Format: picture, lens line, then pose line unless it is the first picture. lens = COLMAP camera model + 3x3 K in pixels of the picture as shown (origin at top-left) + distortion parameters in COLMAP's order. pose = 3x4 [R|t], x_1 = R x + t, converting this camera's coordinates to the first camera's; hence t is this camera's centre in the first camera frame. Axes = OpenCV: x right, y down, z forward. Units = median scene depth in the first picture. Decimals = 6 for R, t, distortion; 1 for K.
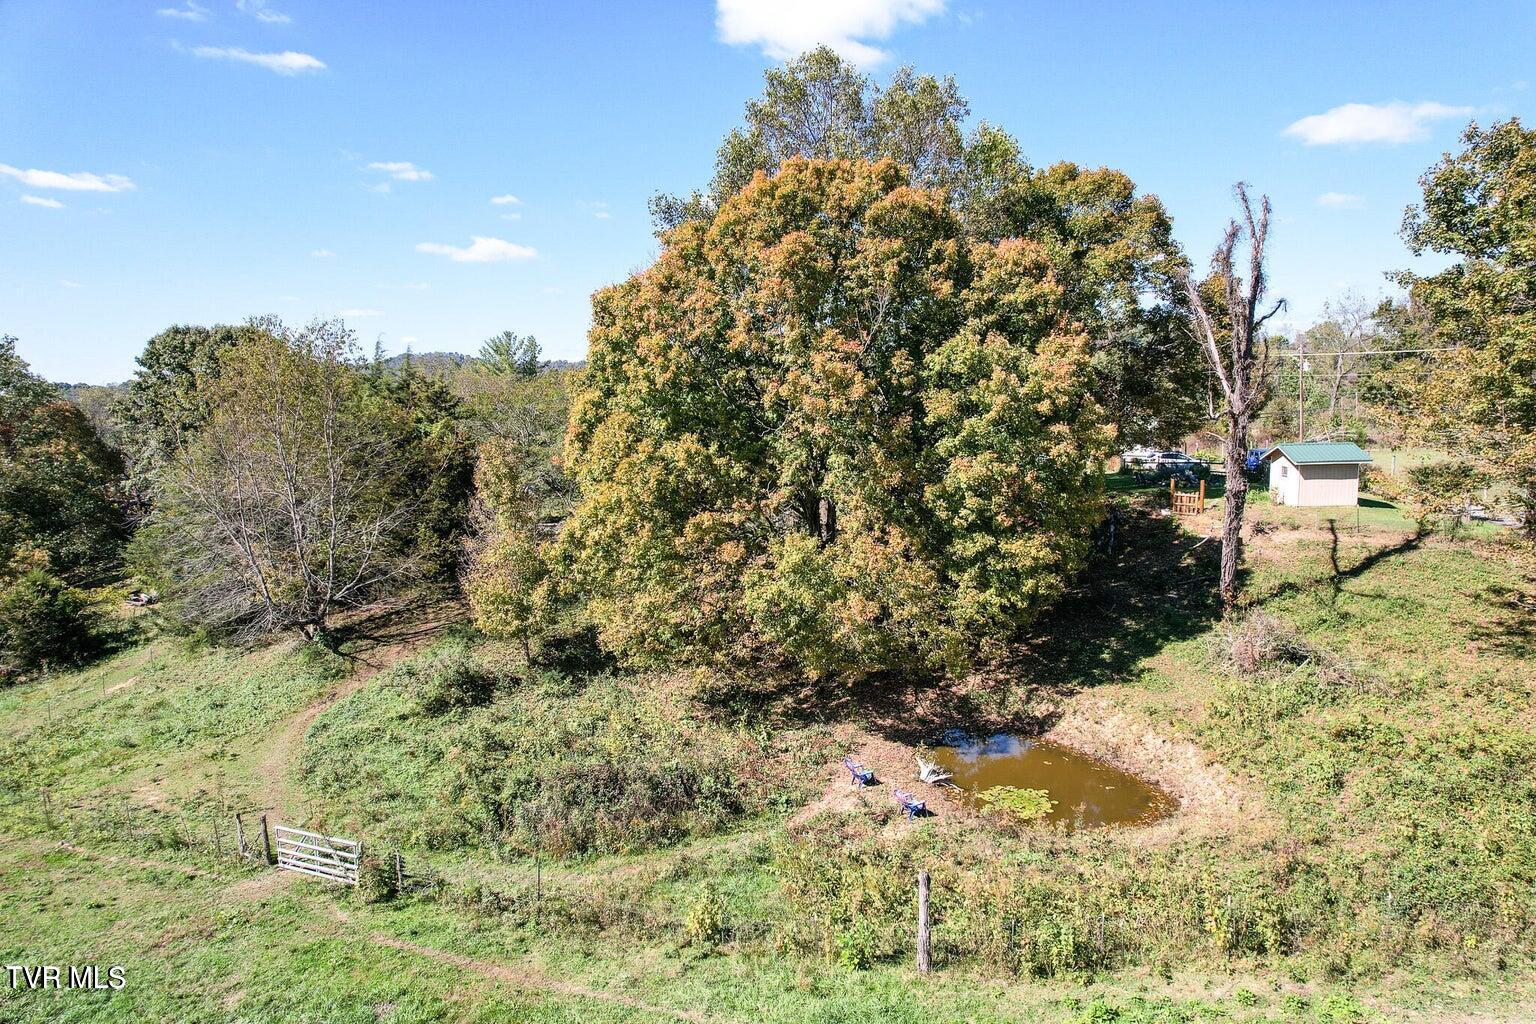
lens RADIAL K [[987.8, 0, 766.3], [0, 987.8, 509.6], [0, 0, 1]] dist [-0.023451, 0.002811]
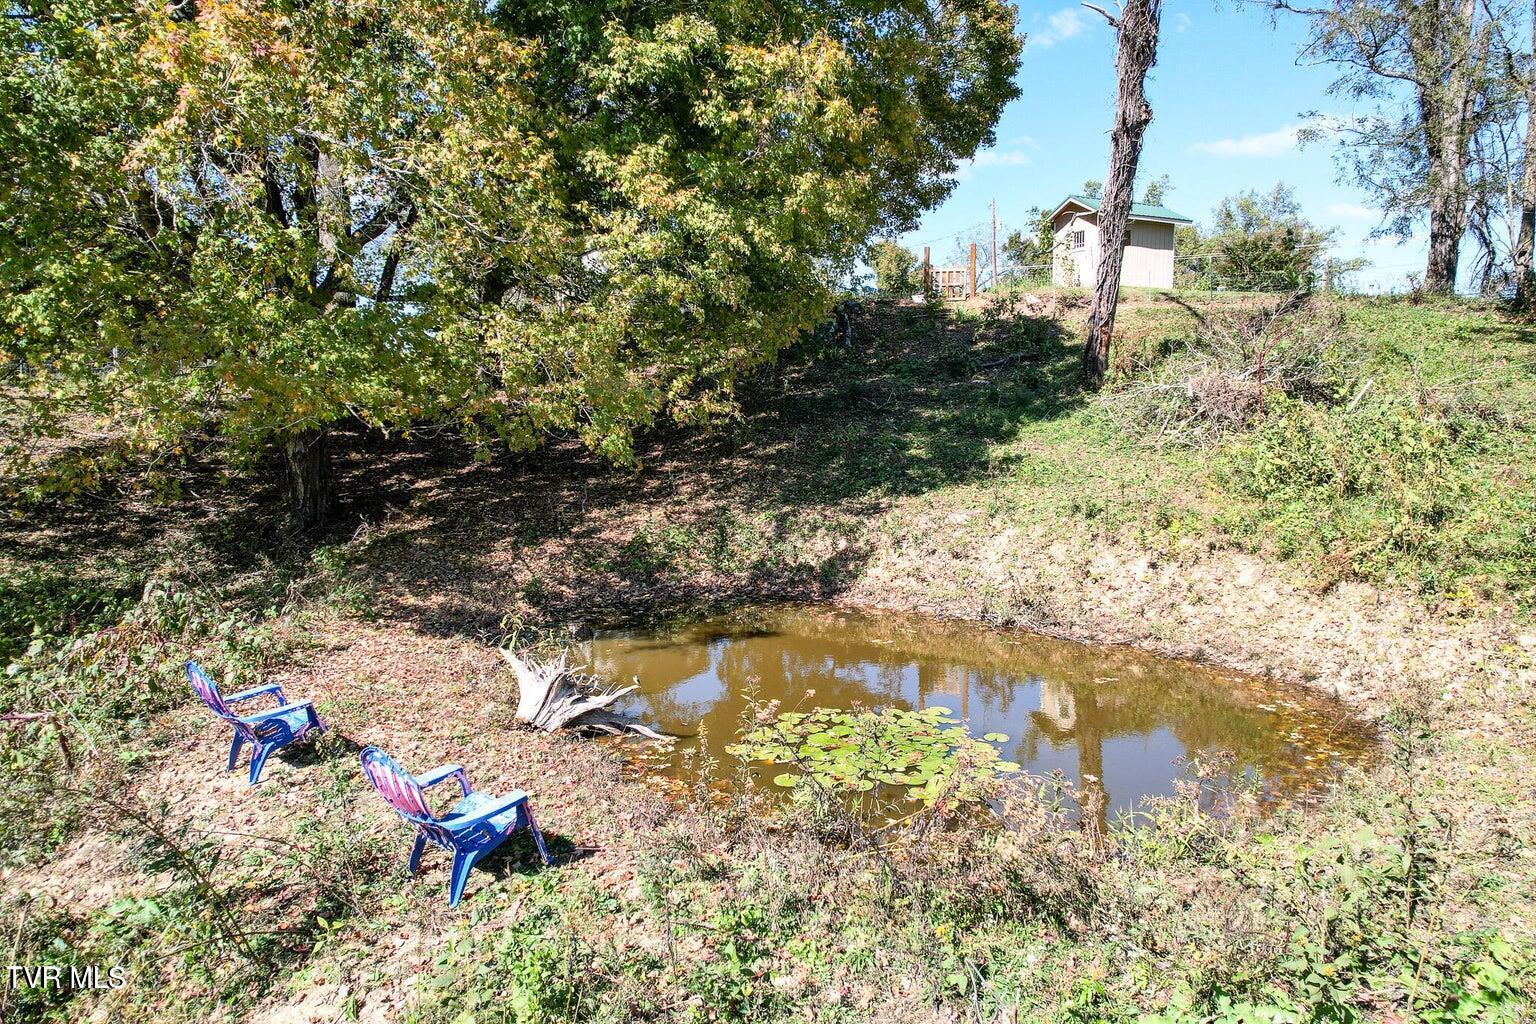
lens RADIAL K [[987.8, 0, 771.0], [0, 987.8, 512.3], [0, 0, 1]] dist [-0.023451, 0.002811]
pose [[0.926968, -0.032297, 0.373749, 0.103248], [0.034103, 0.999417, 0.001782, 0.185888], [-0.373588, 0.011094, 0.927528, 0.614367]]
